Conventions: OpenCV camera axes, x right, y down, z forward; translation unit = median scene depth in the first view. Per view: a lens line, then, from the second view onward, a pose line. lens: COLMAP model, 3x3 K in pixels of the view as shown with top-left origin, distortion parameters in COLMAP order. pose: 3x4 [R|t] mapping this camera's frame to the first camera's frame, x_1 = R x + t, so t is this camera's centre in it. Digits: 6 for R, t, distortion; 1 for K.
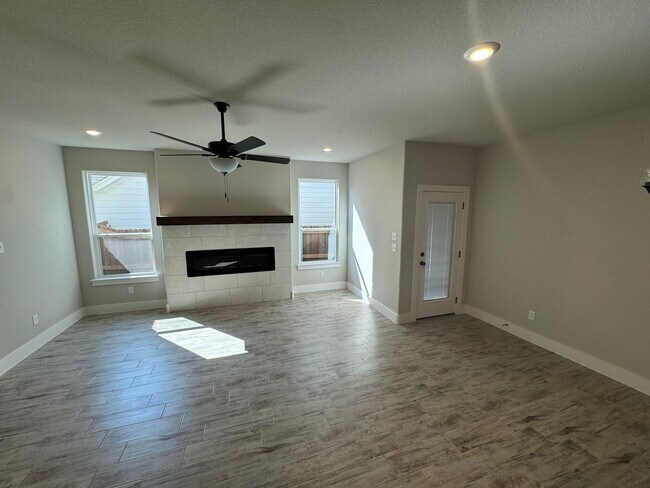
lens RADIAL K [[259.5, 0, 325.0], [0, 259.5, 244.0], [0, 0, 1]] dist [-0.000718, -0.000368]
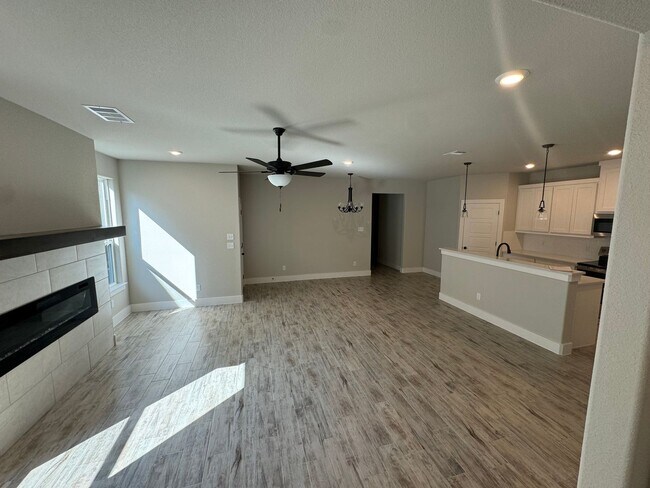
lens RADIAL K [[259.5, 0, 325.0], [0, 259.5, 244.0], [0, 0, 1]] dist [-0.000718, -0.000368]
pose [[0.047685, -0.123408, 0.991210, -1.156418], [0.133501, 0.984223, 0.116116, -0.095462], [-0.989901, 0.126791, 0.063408, 0.557666]]
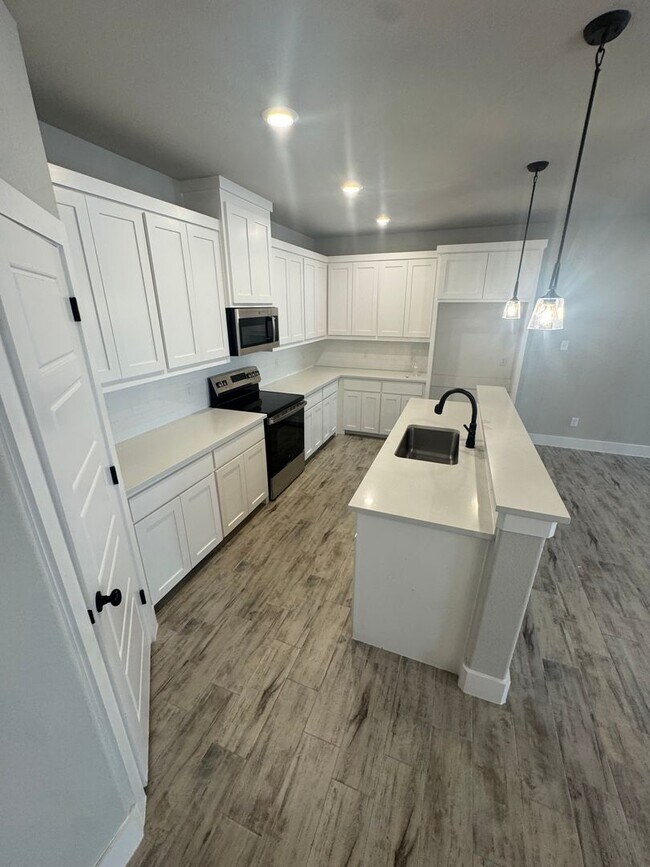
lens RADIAL K [[346.1, 0, 326.8], [0, 346.1, 430.8], [0, 0, 1]] dist [-0.000718, -0.000368]
pose [[-0.638338, 0.263813, -0.723137, 0.900134], [-0.107421, 0.899714, 0.423056, -0.011482], [0.762224, 0.347733, -0.545982, -0.071744]]
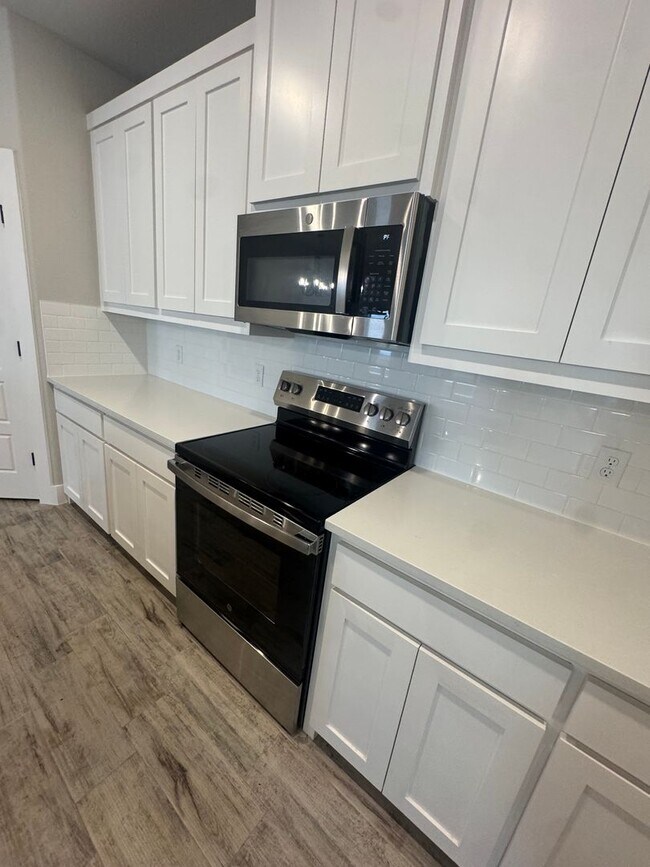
lens RADIAL K [[346.1, 0, 326.8], [0, 346.1, 430.8], [0, 0, 1]] dist [-0.000718, -0.000368]
pose [[-0.559489, -0.302183, 0.771789, -0.105552], [0.001652, 0.930761, 0.365623, 0.190623], [-0.828836, 0.205837, -0.520252, -0.652841]]
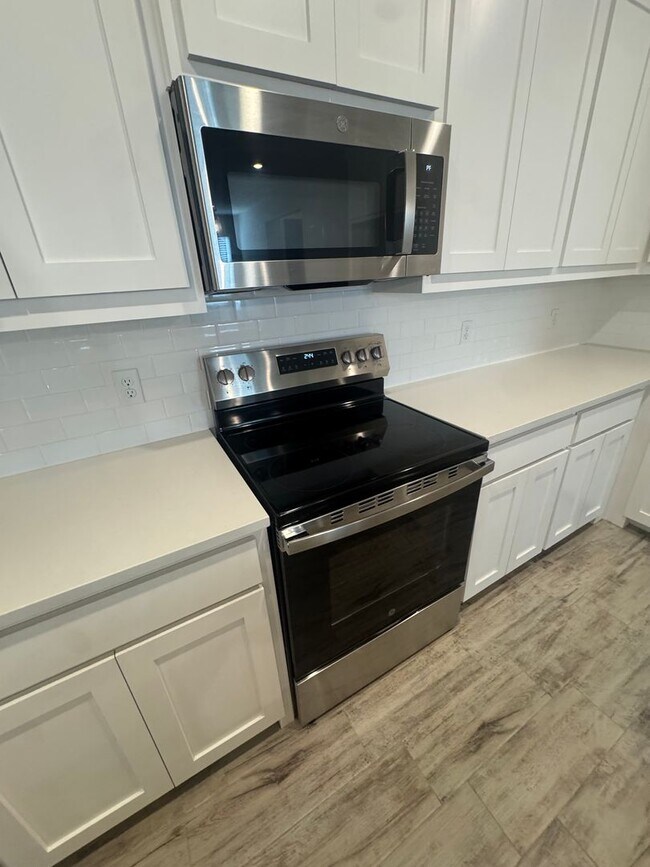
lens RADIAL K [[346.1, 0, 326.8], [0, 346.1, 430.8], [0, 0, 1]] dist [-0.000718, -0.000368]
pose [[-0.982095, 0.118204, -0.146687, 0.307833], [0.022893, 0.847765, 0.529878, 0.176261], [0.186990, 0.517032, -0.835292, -0.534122]]
